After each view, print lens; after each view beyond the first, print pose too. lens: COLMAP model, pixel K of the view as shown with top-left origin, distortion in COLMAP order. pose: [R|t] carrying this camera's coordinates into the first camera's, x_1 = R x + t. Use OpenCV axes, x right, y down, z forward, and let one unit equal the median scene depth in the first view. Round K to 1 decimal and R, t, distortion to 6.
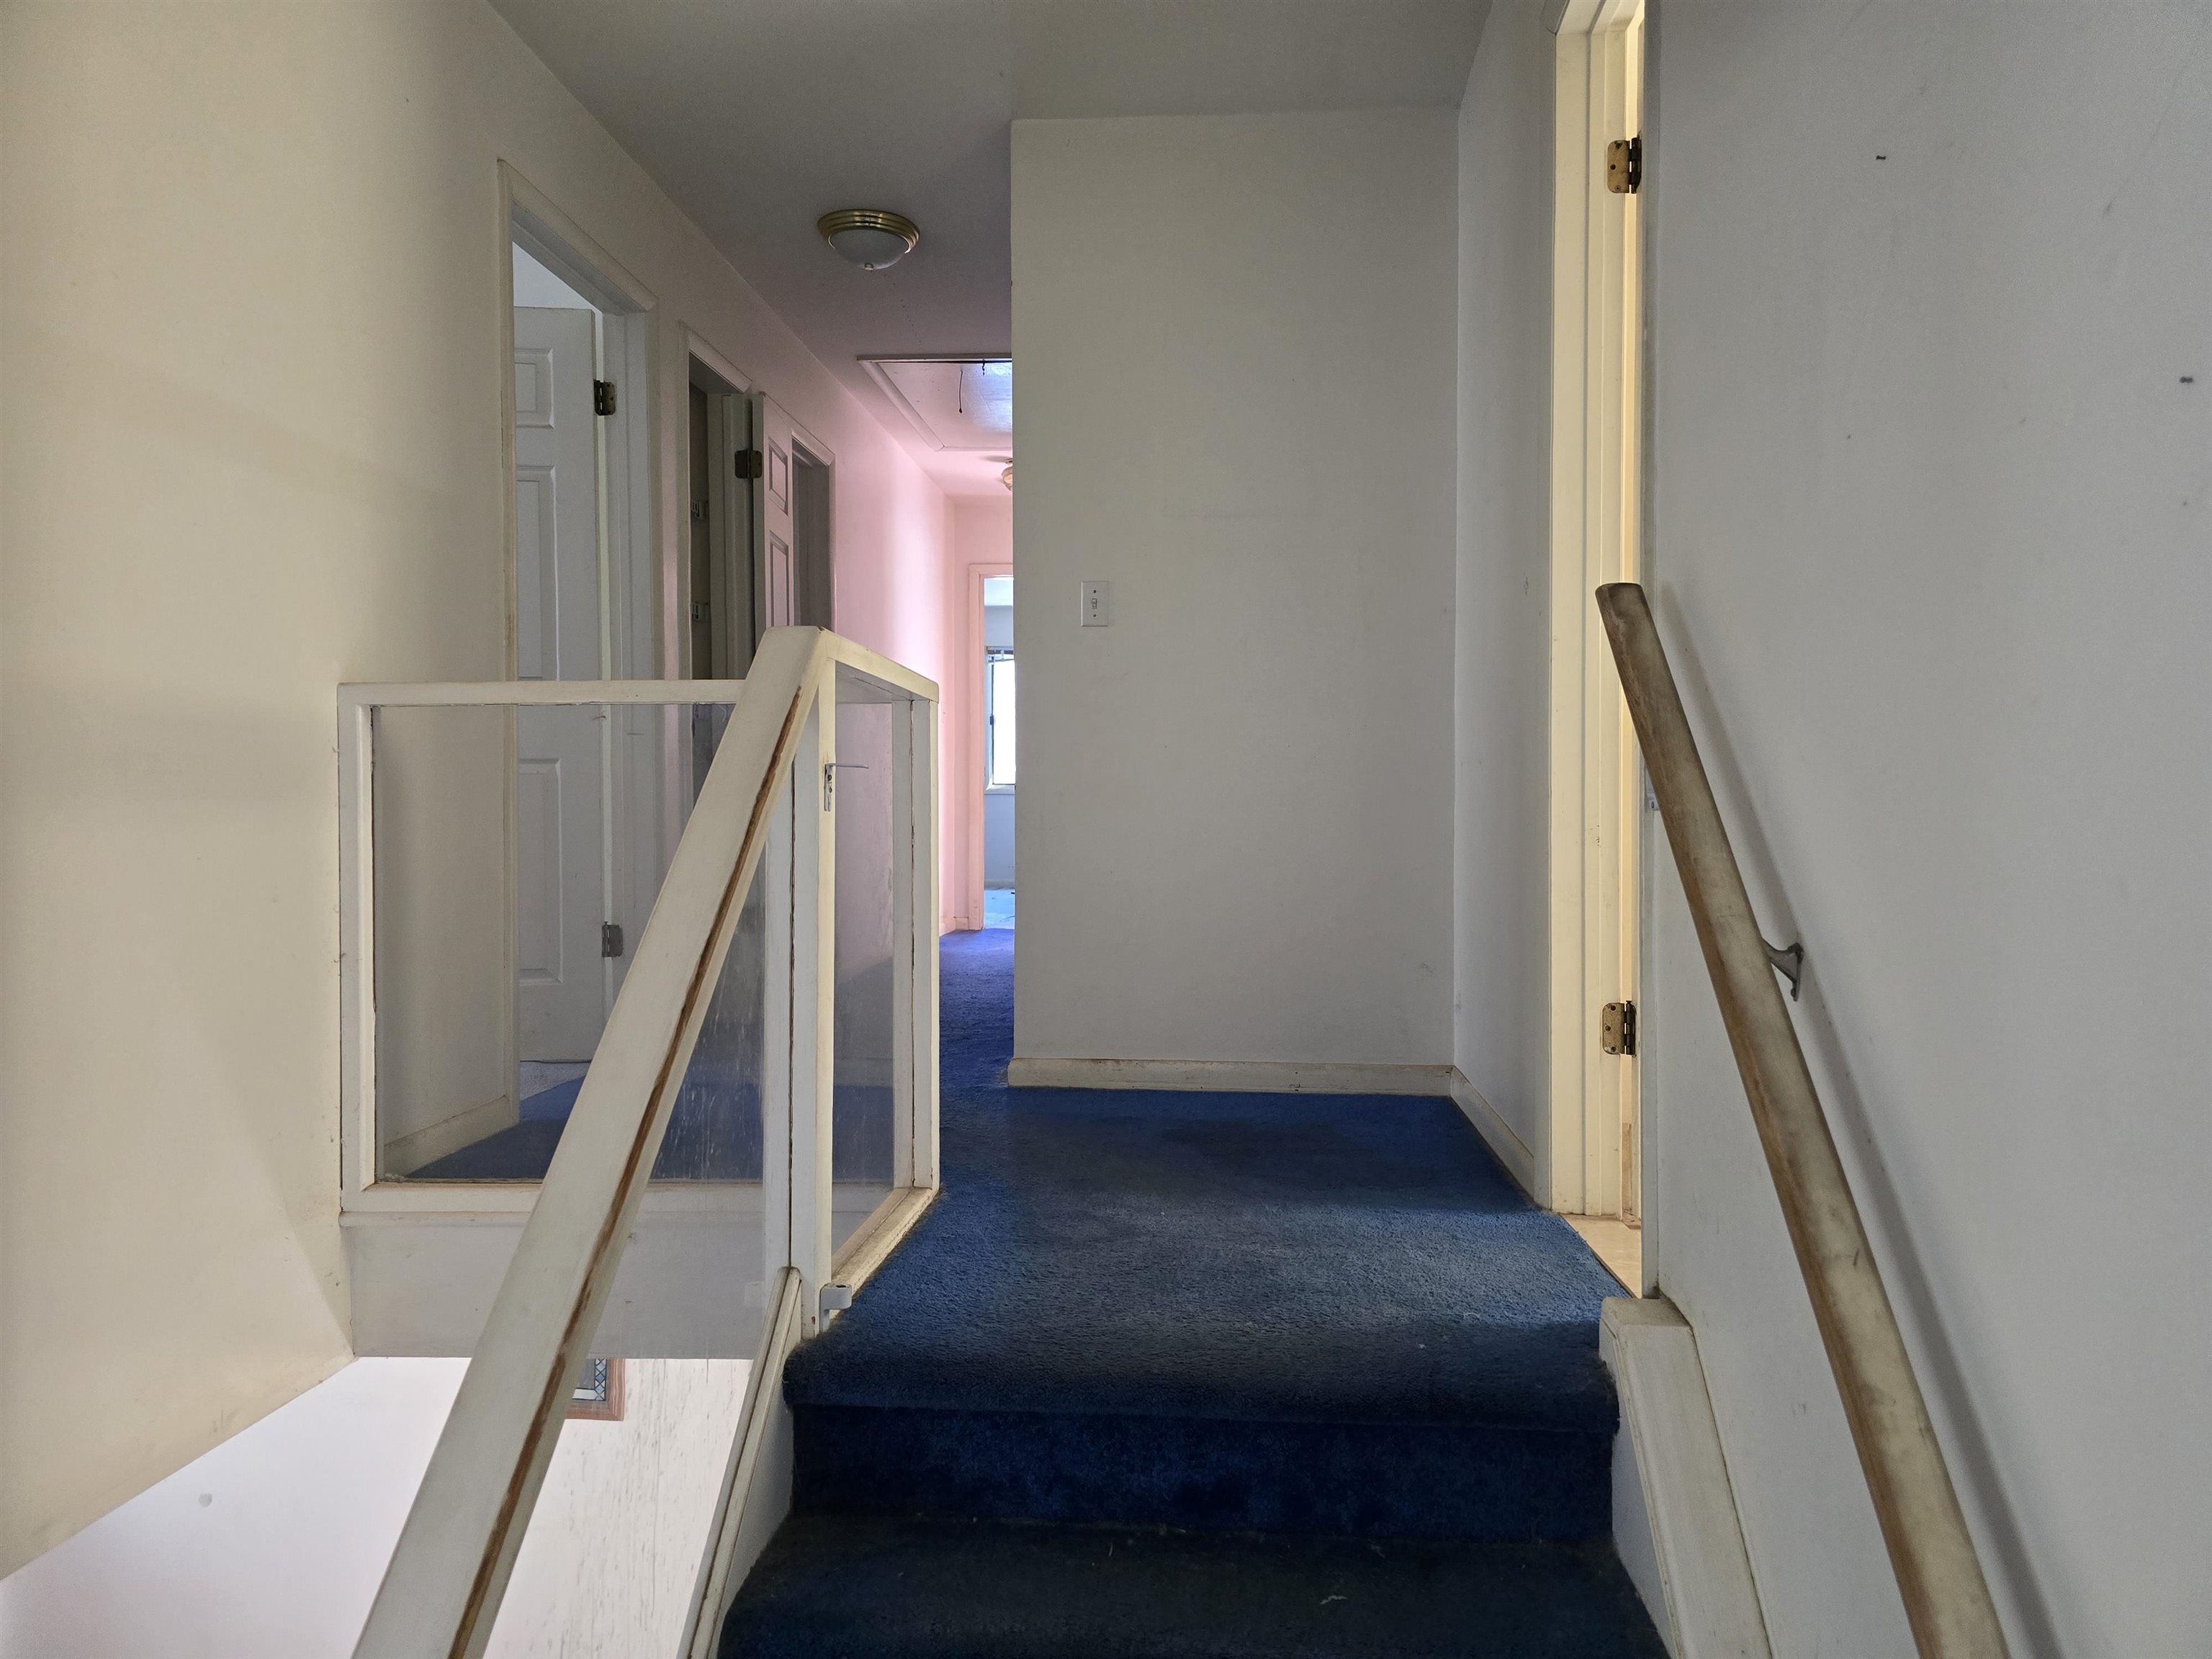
lens RADIAL K [[1450.8, 0, 1121.5], [0, 1450.8, 827.1], [0, 0, 1]] dist [0.079996, -0.083104]
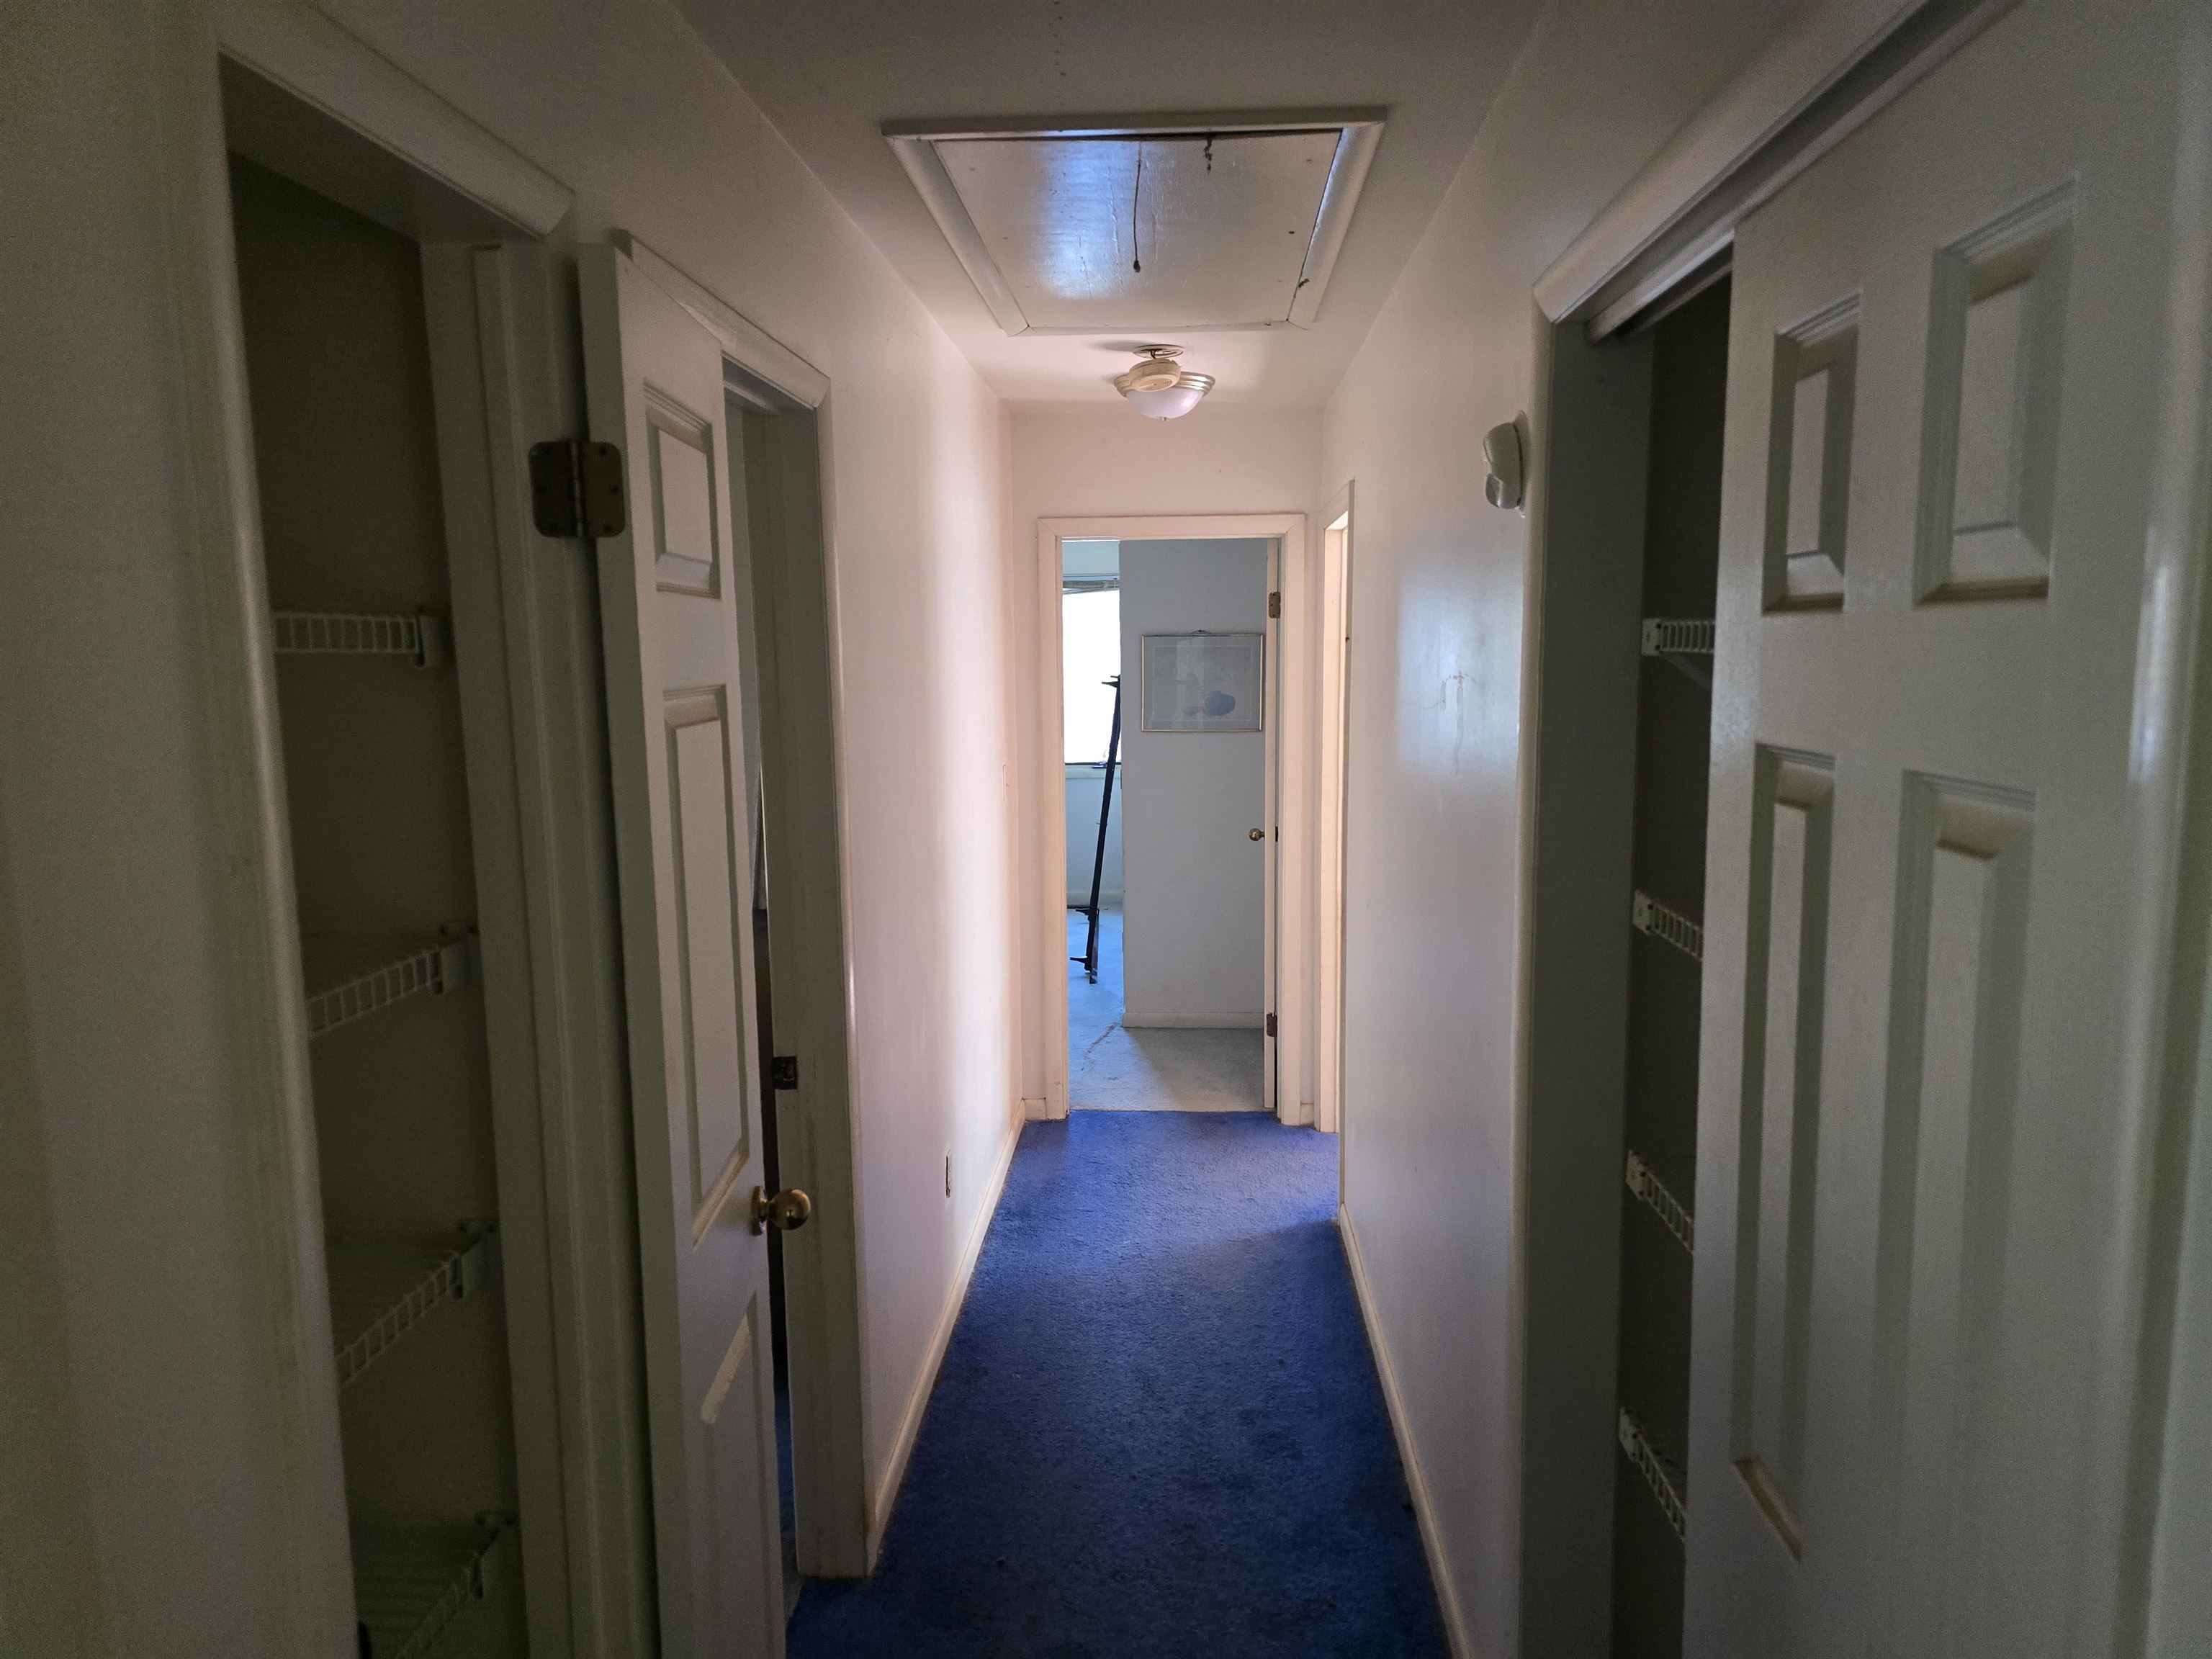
lens RADIAL K [[1450.8, 0, 1121.5], [0, 1450.8, 827.1], [0, 0, 1]] dist [0.079996, -0.083104]
pose [[0.999389, -0.019030, 0.029331, -0.147563], [0.015544, 0.993265, 0.114815, -0.202255], [-0.031319, -0.114289, 0.992954, 0.661003]]
